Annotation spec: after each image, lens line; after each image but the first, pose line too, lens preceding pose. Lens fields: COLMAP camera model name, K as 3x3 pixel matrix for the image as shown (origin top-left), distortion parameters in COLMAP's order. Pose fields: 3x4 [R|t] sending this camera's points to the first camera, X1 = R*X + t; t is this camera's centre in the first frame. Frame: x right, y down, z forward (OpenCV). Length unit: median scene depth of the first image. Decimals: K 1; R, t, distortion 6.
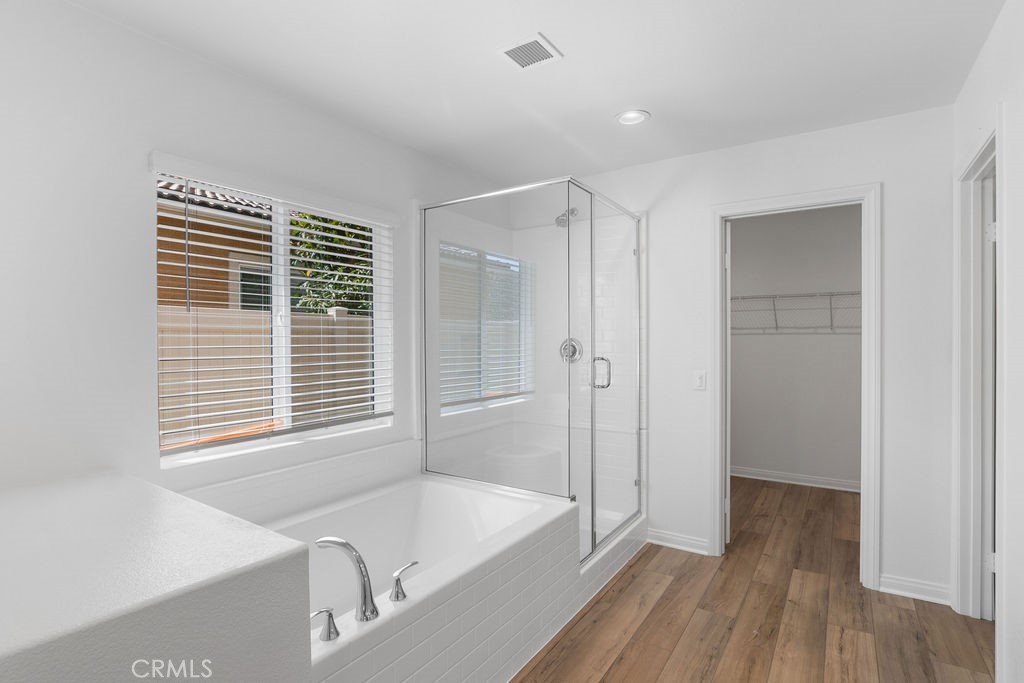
lens RADIAL K [[510.3, 0, 506.9], [0, 510.3, 341.2], [0, 0, 1]] dist [-0.025264, 0.006496]
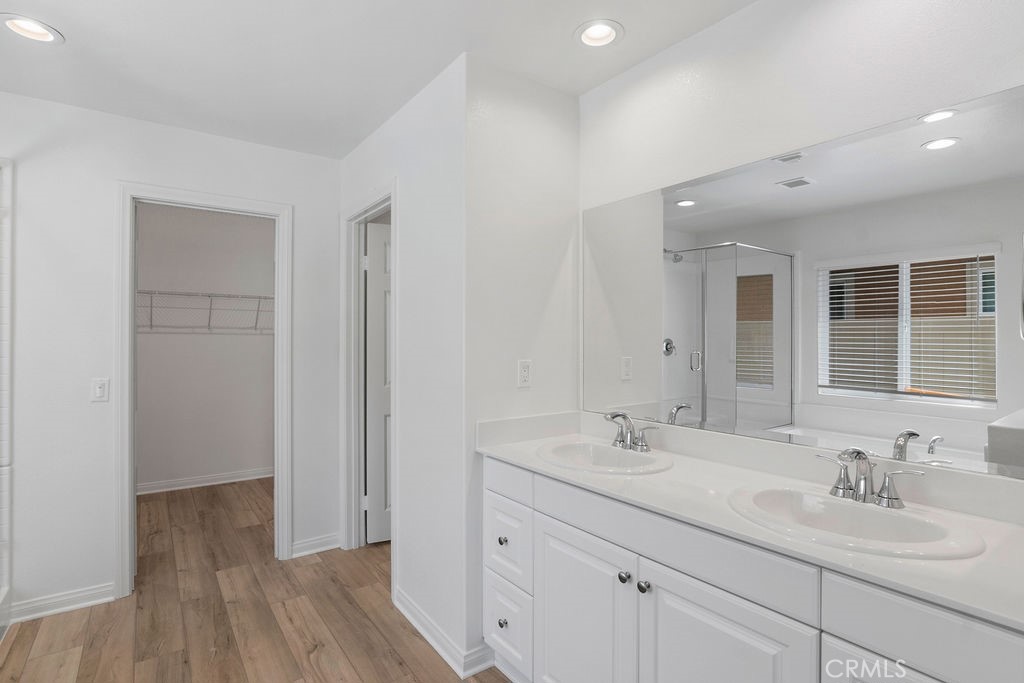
lens RADIAL K [[506.9, 0, 509.0], [0, 506.9, 331.3], [0, 0, 1]] dist [-0.030249, 0.010342]
pose [[0.350633, 0.017128, 0.936356, -0.163613], [-0.001990, 0.999844, -0.017545, -0.004443], [-0.936511, 0.004289, 0.350612, 0.121142]]
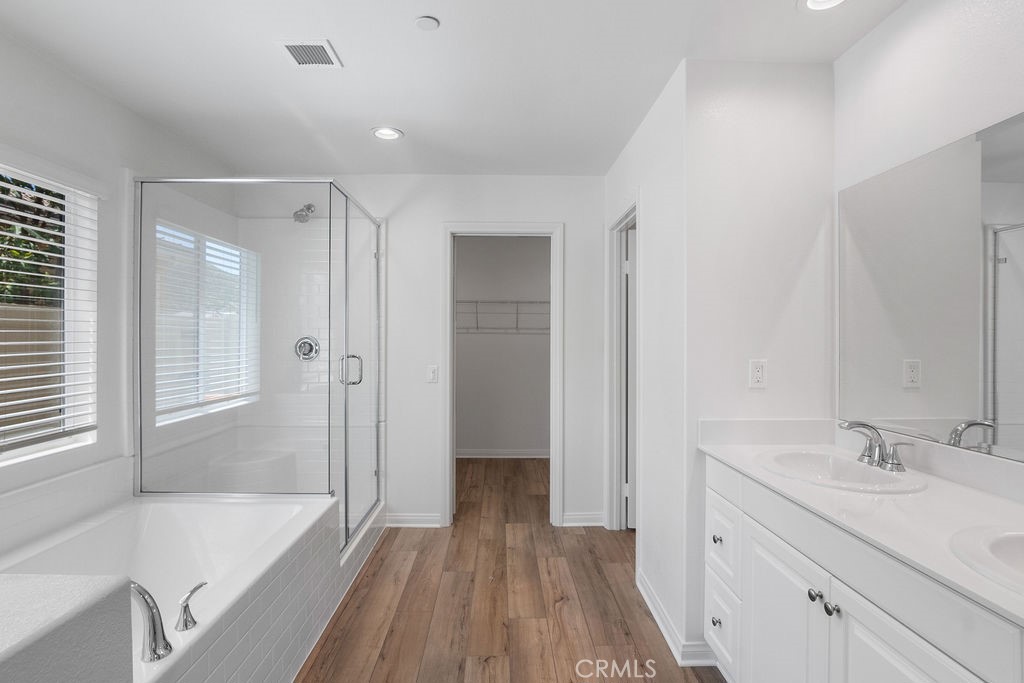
lens RADIAL K [[506.9, 0, 509.0], [0, 506.9, 331.3], [0, 0, 1]] dist [-0.030249, 0.010342]
pose [[0.821966, 0.012899, 0.569391, -0.143853], [-0.005235, 0.999872, -0.015095, -0.002546], [-0.569513, 0.009427, 0.821928, -0.029700]]
